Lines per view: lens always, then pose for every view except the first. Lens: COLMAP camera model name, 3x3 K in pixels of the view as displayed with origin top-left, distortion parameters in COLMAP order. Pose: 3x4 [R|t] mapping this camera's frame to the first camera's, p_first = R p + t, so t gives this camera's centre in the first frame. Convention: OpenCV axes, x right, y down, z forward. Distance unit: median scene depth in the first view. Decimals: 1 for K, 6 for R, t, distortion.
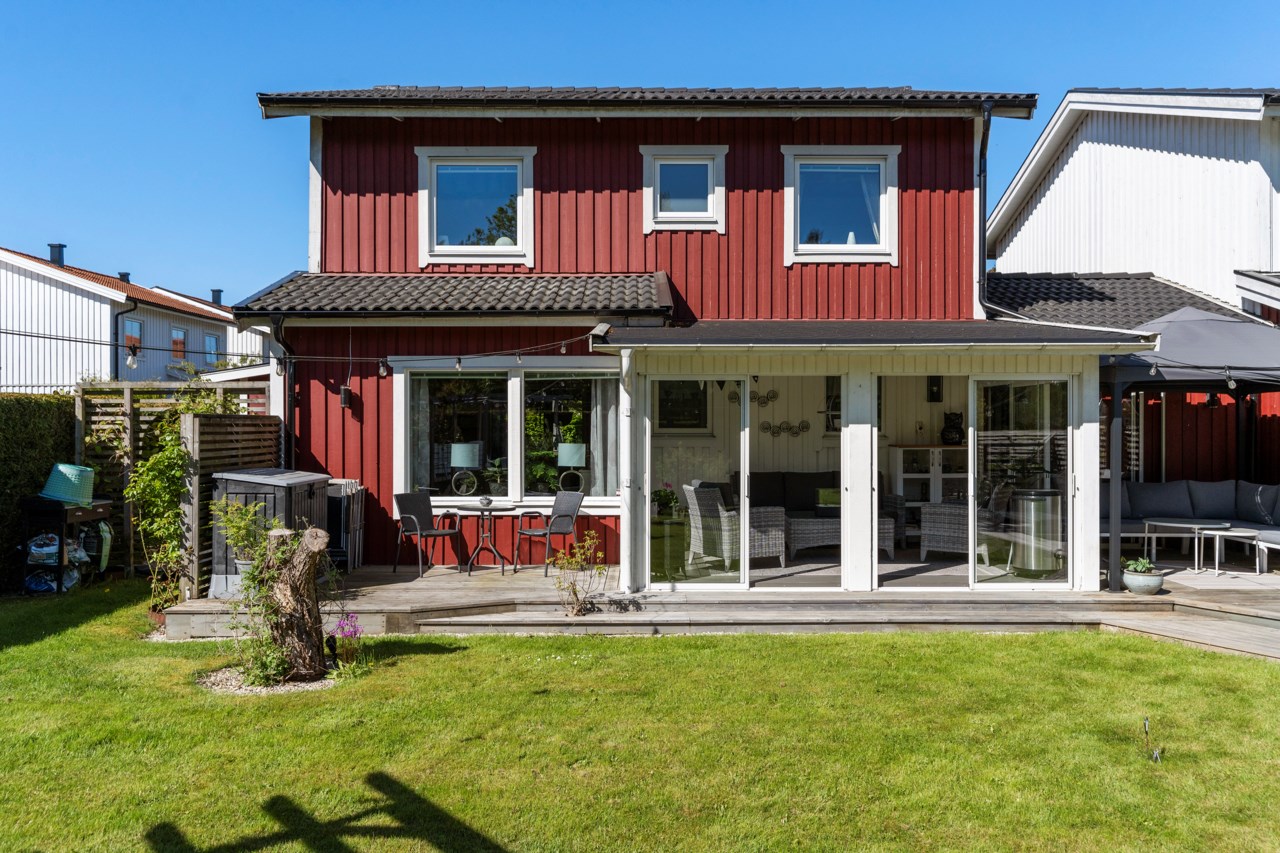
lens RADIAL K [[994.7, 0, 645.5], [0, 994.7, 431.5], [0, 0, 1]] dist [0.013744, 0.000921]
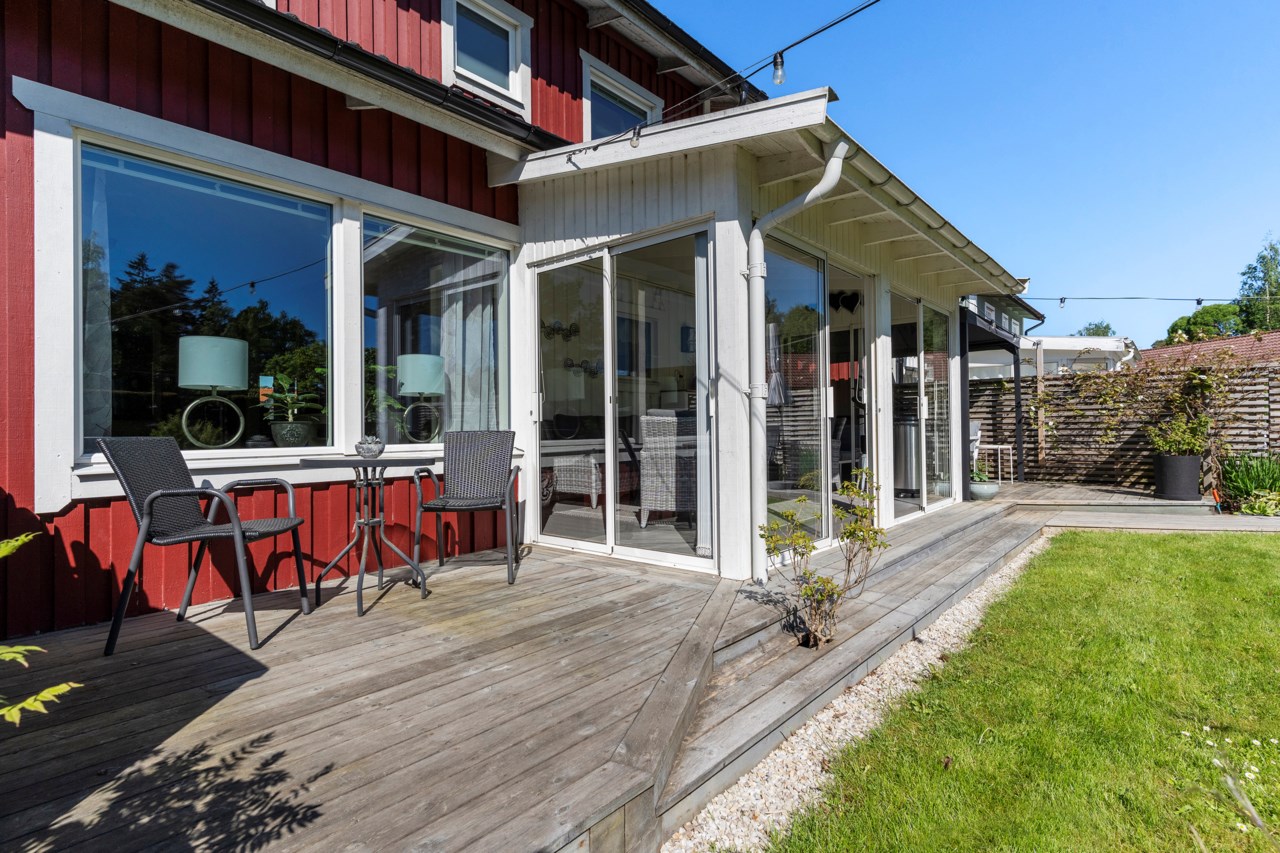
lens RADIAL K [[624.8, 0, 637.1], [0, 624.8, 422.8], [0, 0, 1]] dist [0.003847, 0.000713]
pose [[0.648512, -0.002020, 0.761201, -0.262878], [0.013636, 0.999867, -0.008964, 0.053822], [-0.761082, 0.016193, 0.648454, 0.618493]]
